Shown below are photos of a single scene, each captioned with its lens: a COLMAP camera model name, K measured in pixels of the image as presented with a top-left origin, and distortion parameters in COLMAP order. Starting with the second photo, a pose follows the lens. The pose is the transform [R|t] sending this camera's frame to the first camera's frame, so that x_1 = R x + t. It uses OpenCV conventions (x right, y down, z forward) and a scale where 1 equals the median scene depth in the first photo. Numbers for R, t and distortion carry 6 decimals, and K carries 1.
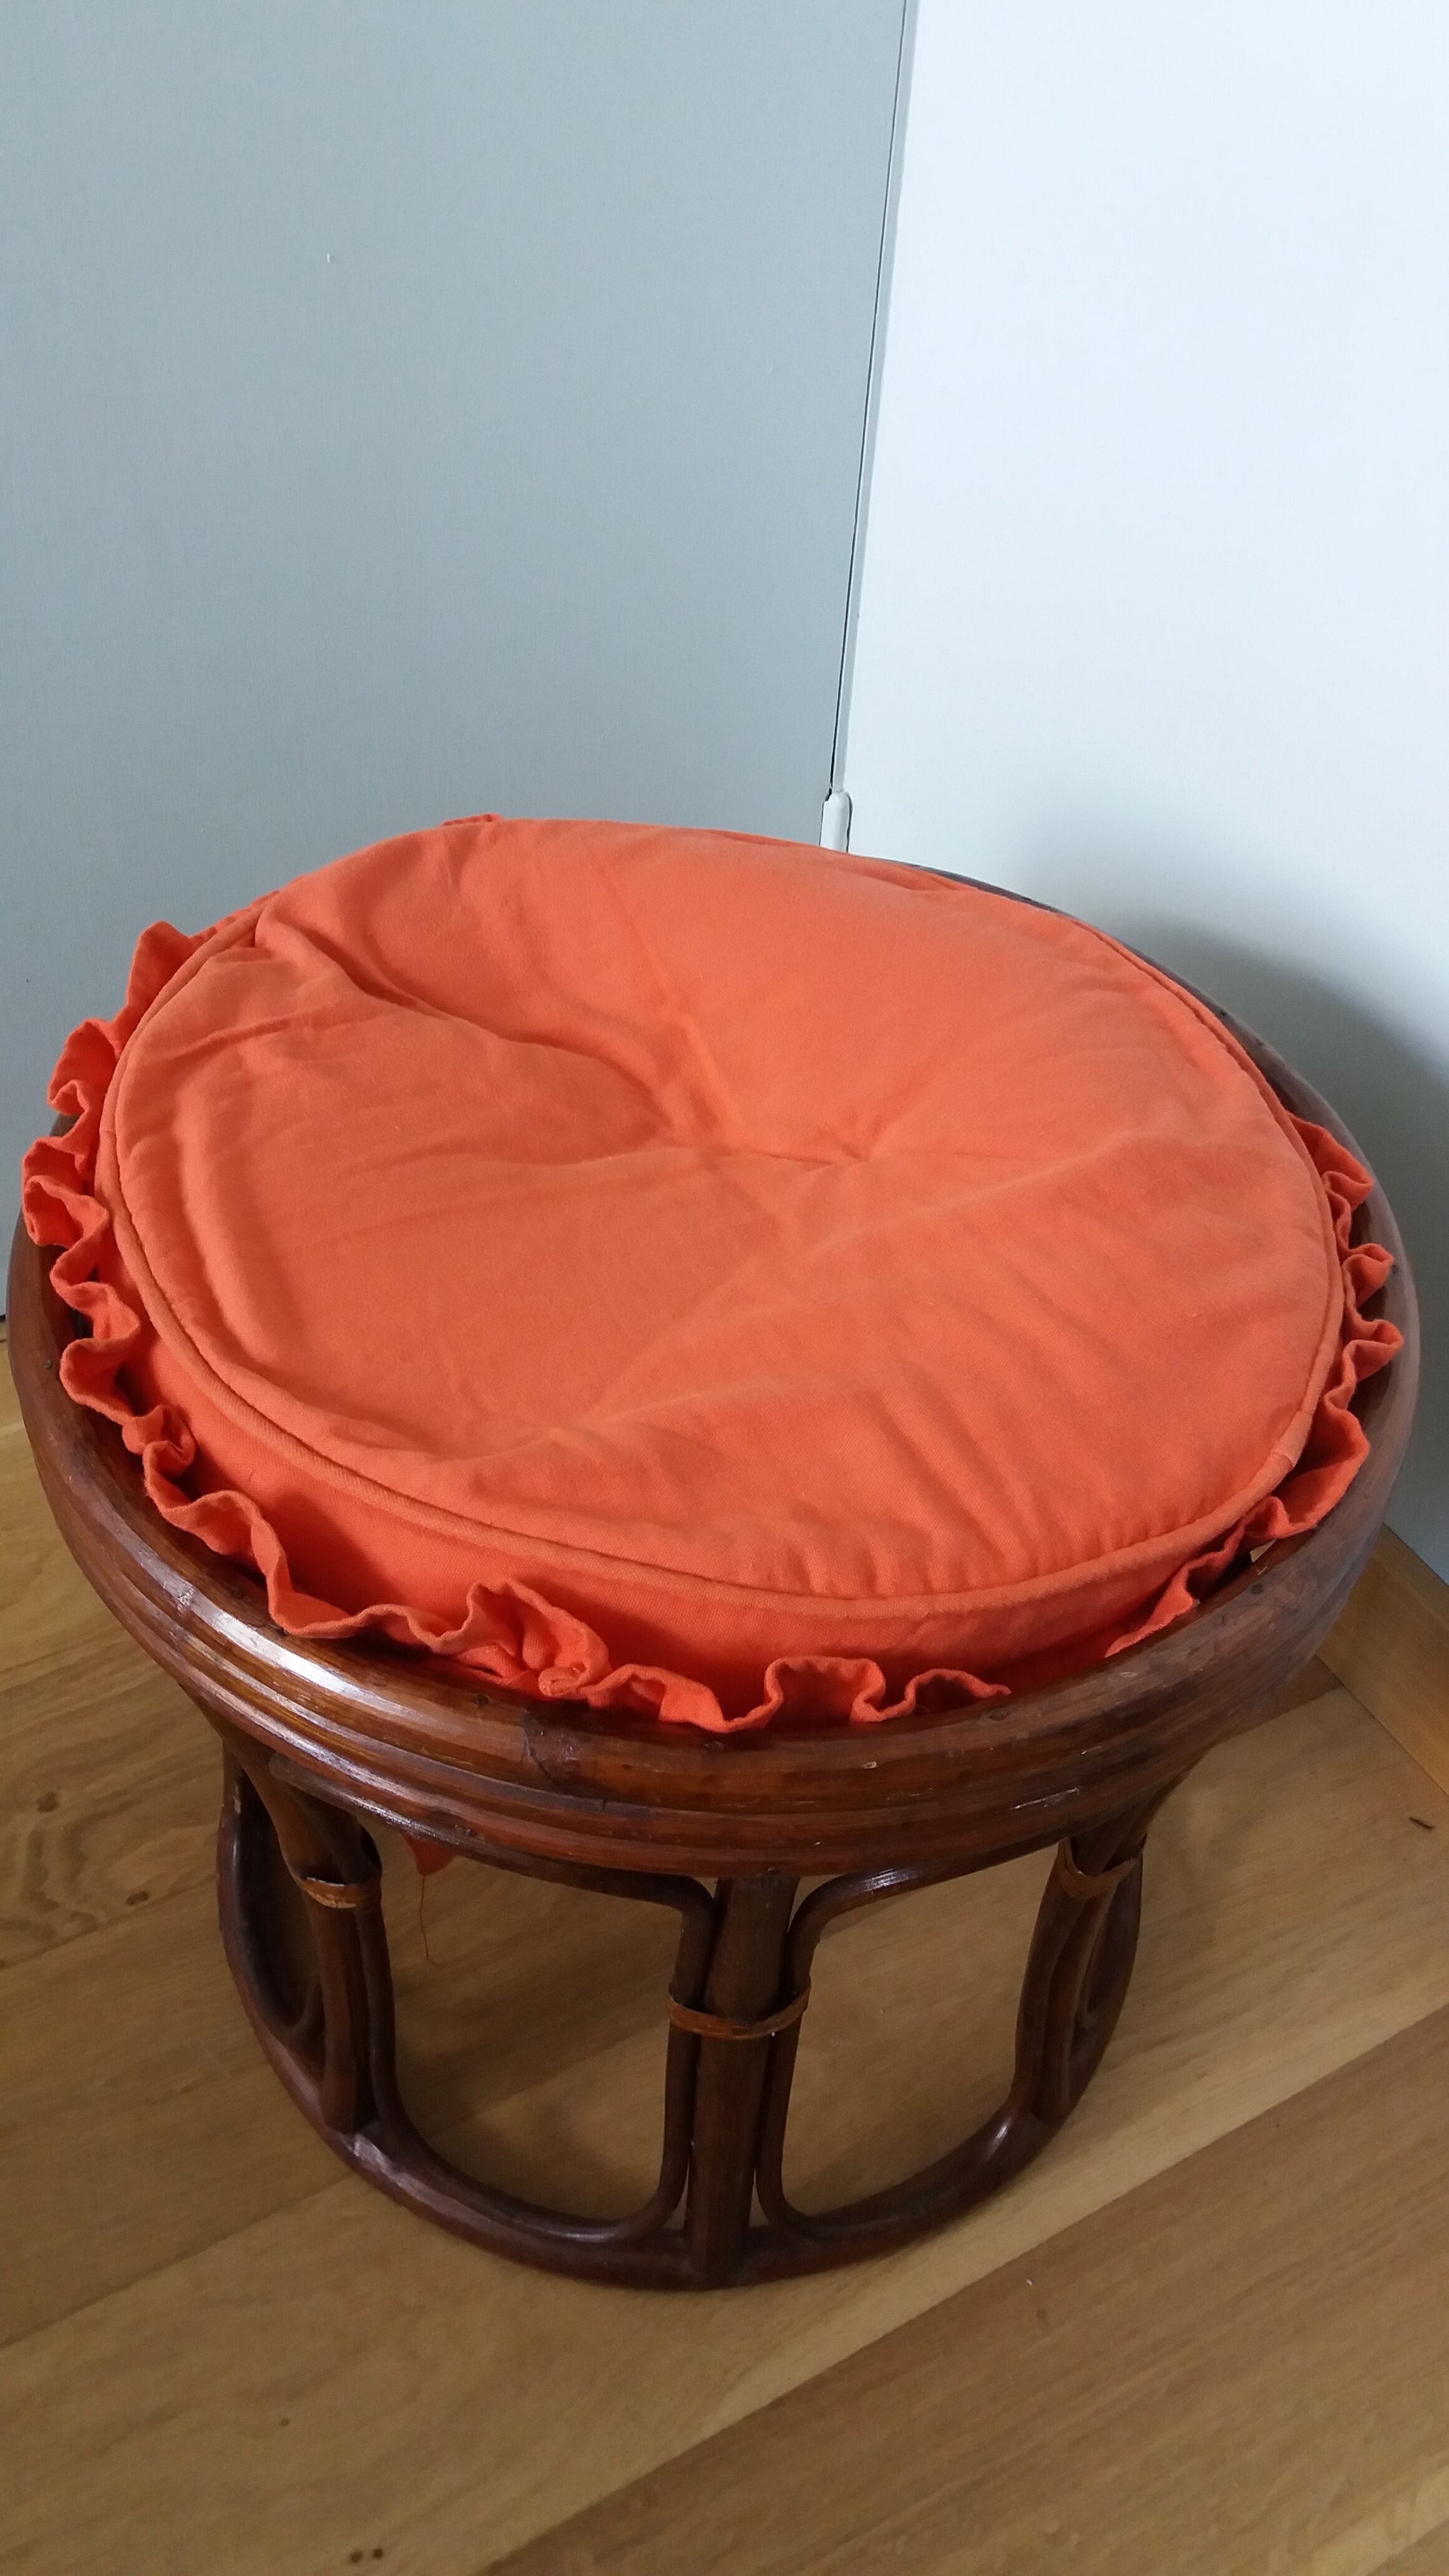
lens RADIAL K [[2089.9, 0, 732.1], [0, 2089.9, 1296.7], [0, 0, 1]] dist [-0.004029, 0.000867]
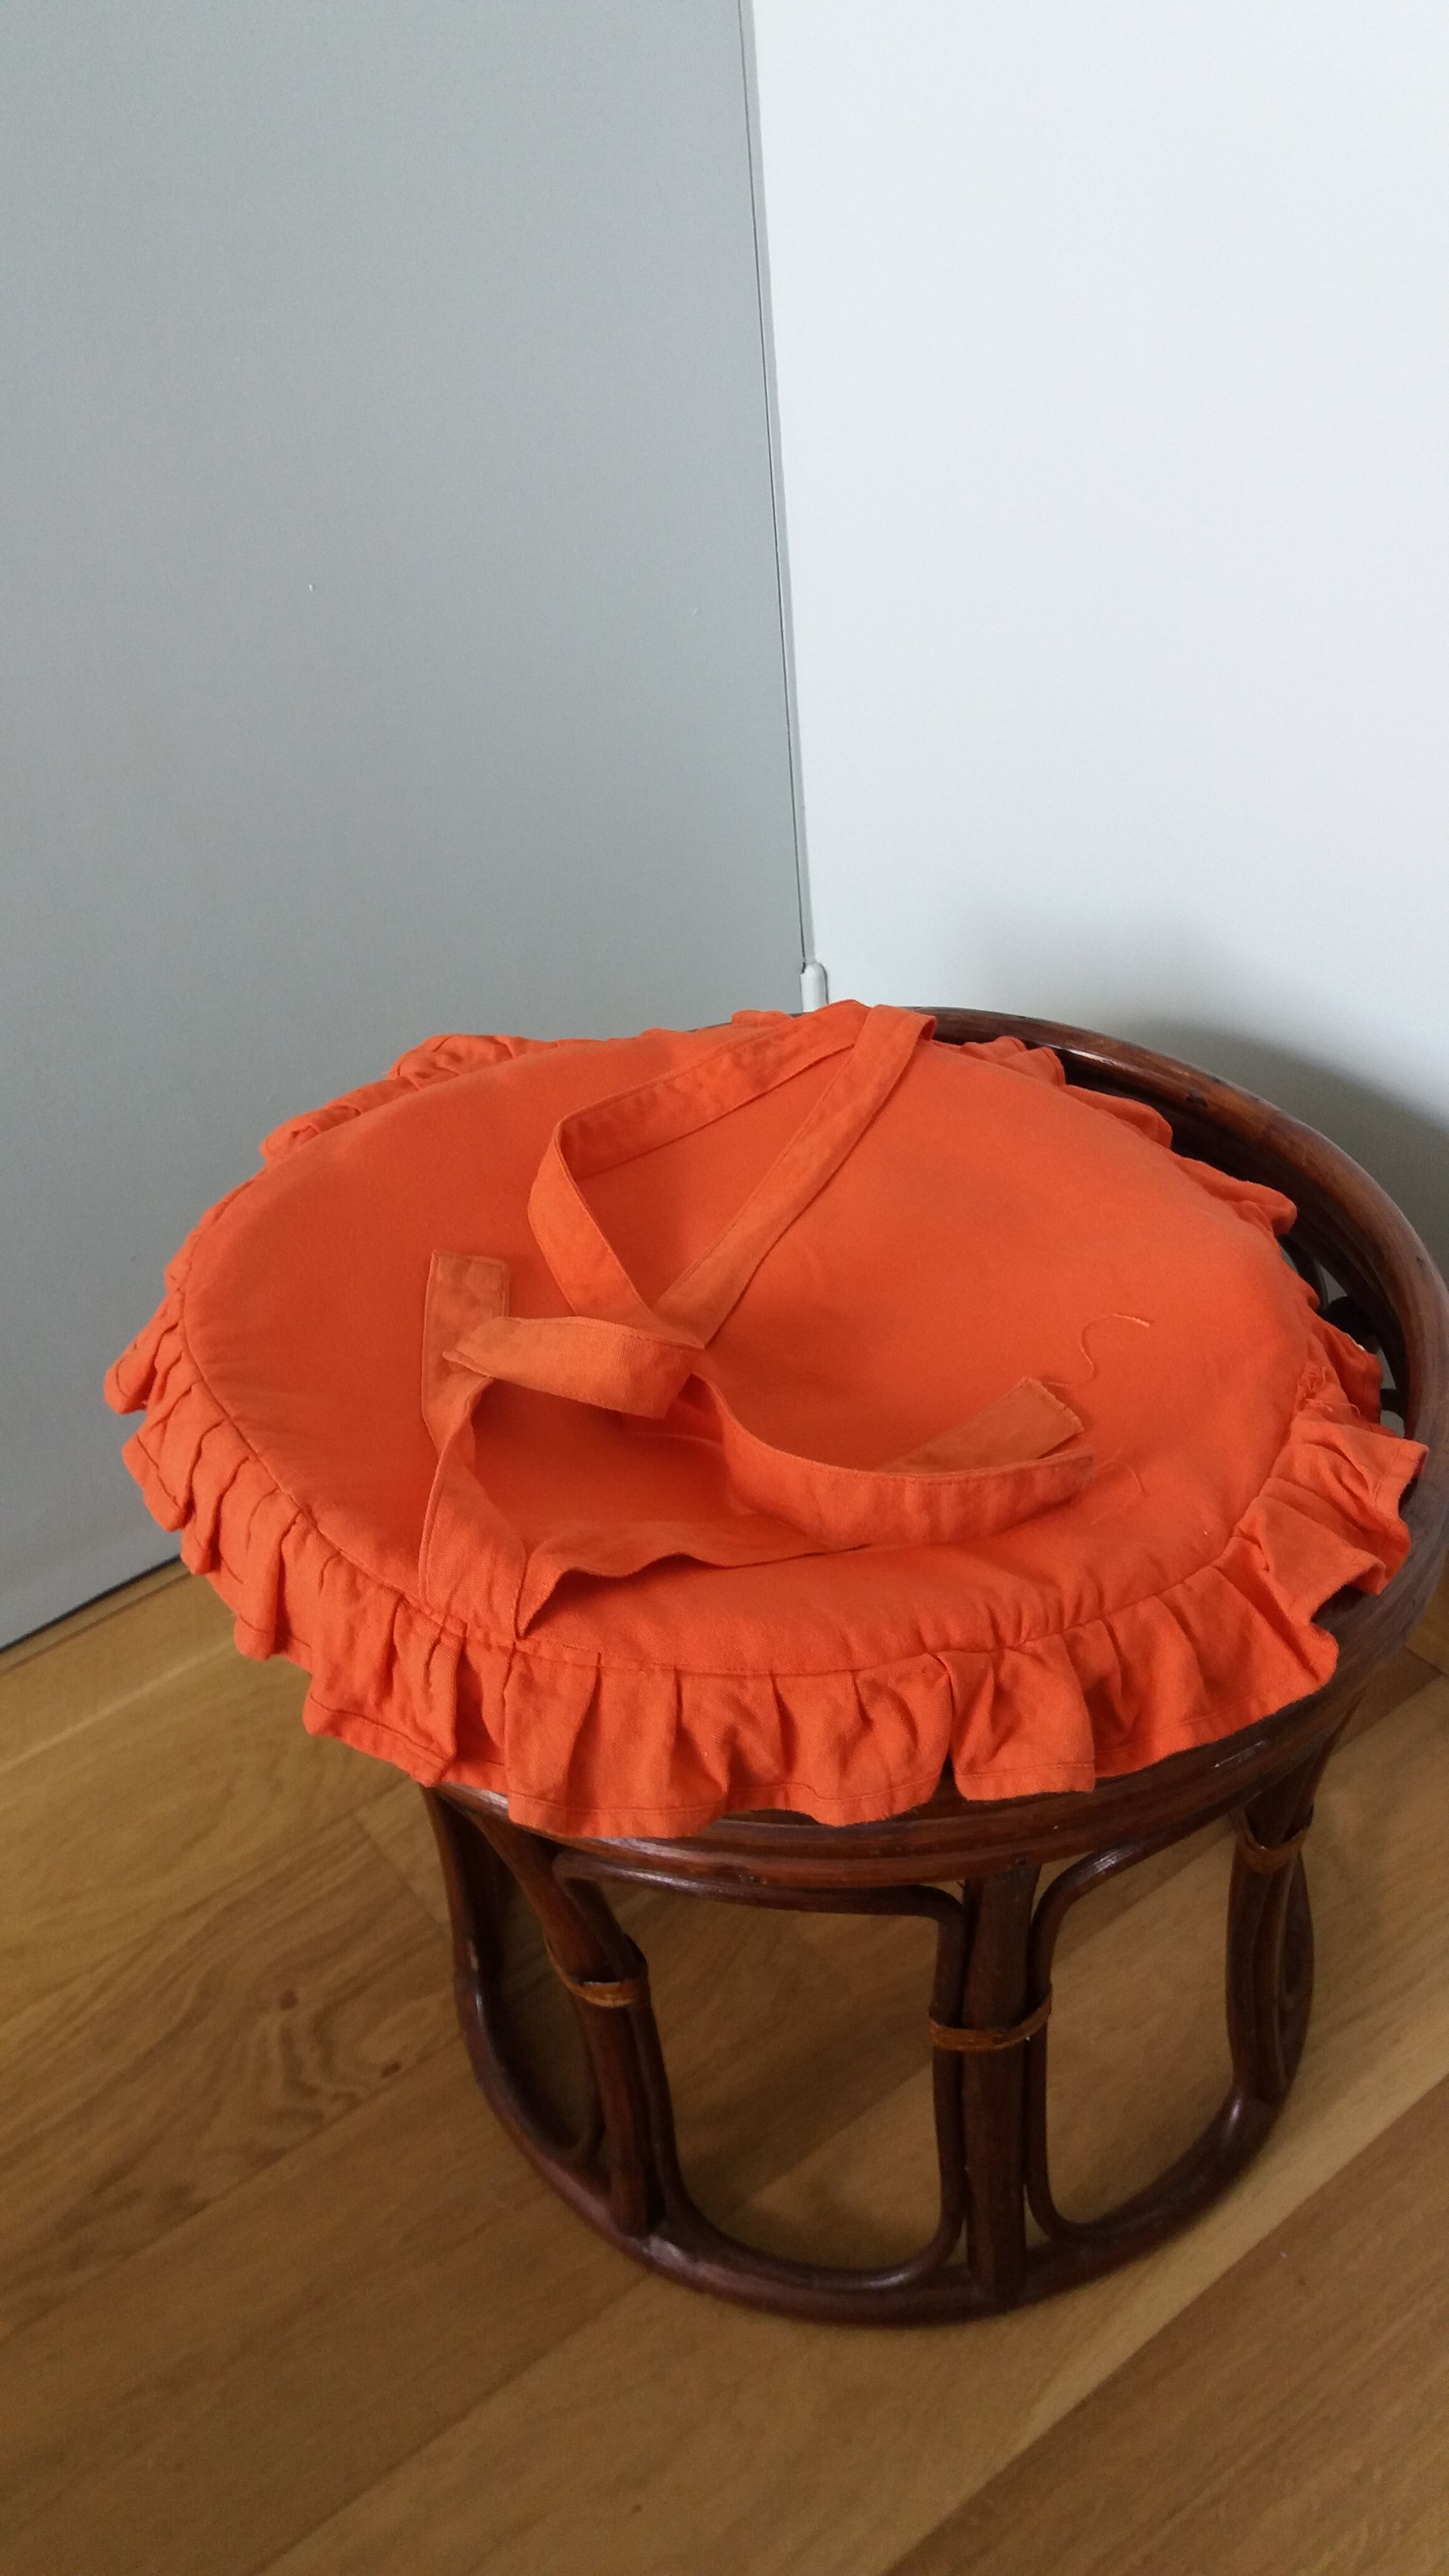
lens RADIAL K [[2101.7, 0, 738.6], [0, 2101.7, 1291.6], [0, 0, 1]] dist [-0.012506, 0.005433]
pose [[0.983416, -0.179564, 0.025485, -0.075038], [0.181153, 0.979298, -0.090326, 0.030594], [-0.008738, 0.093445, 0.995586, -0.127691]]
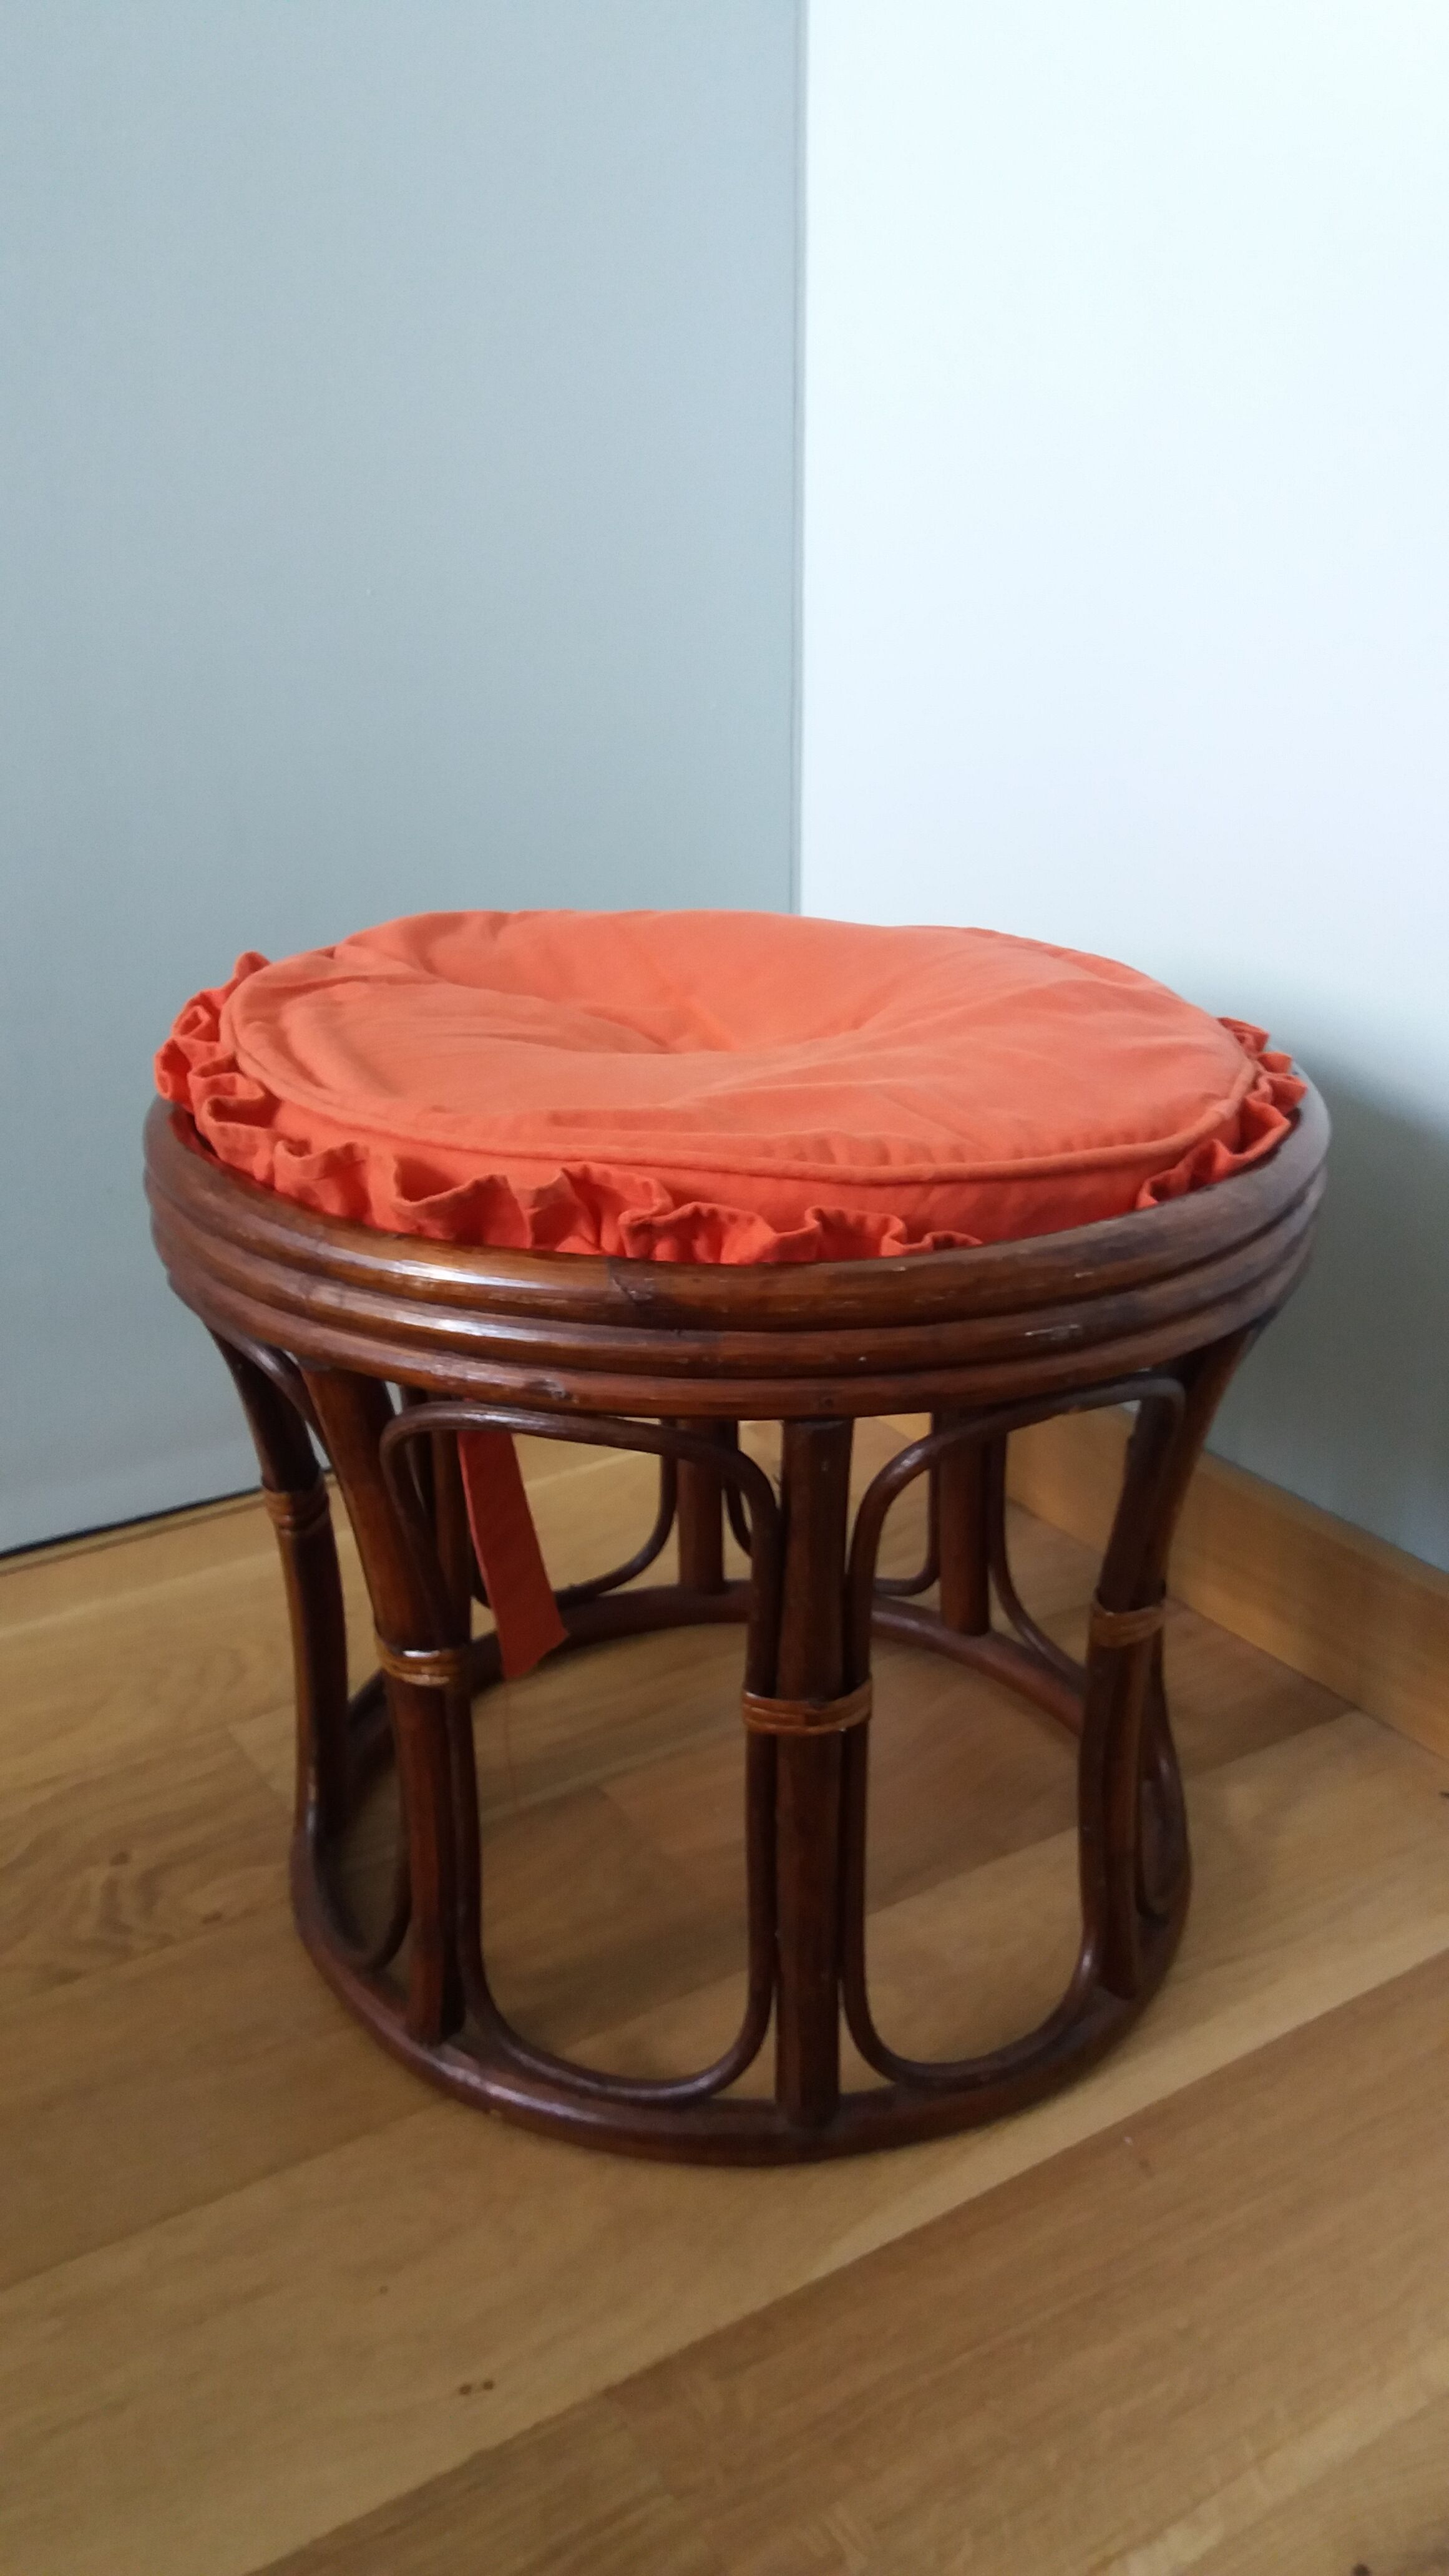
lens RADIAL K [[2118.4, 0, 724.5], [0, 2118.4, 1288.0], [0, 0, 1]] dist [-0.004825, -0.005401]
pose [[0.996966, -0.073999, 0.024130, -0.043410], [0.077746, 0.932103, -0.353750, 0.445446], [0.003685, 0.354553, 0.935029, -0.083239]]
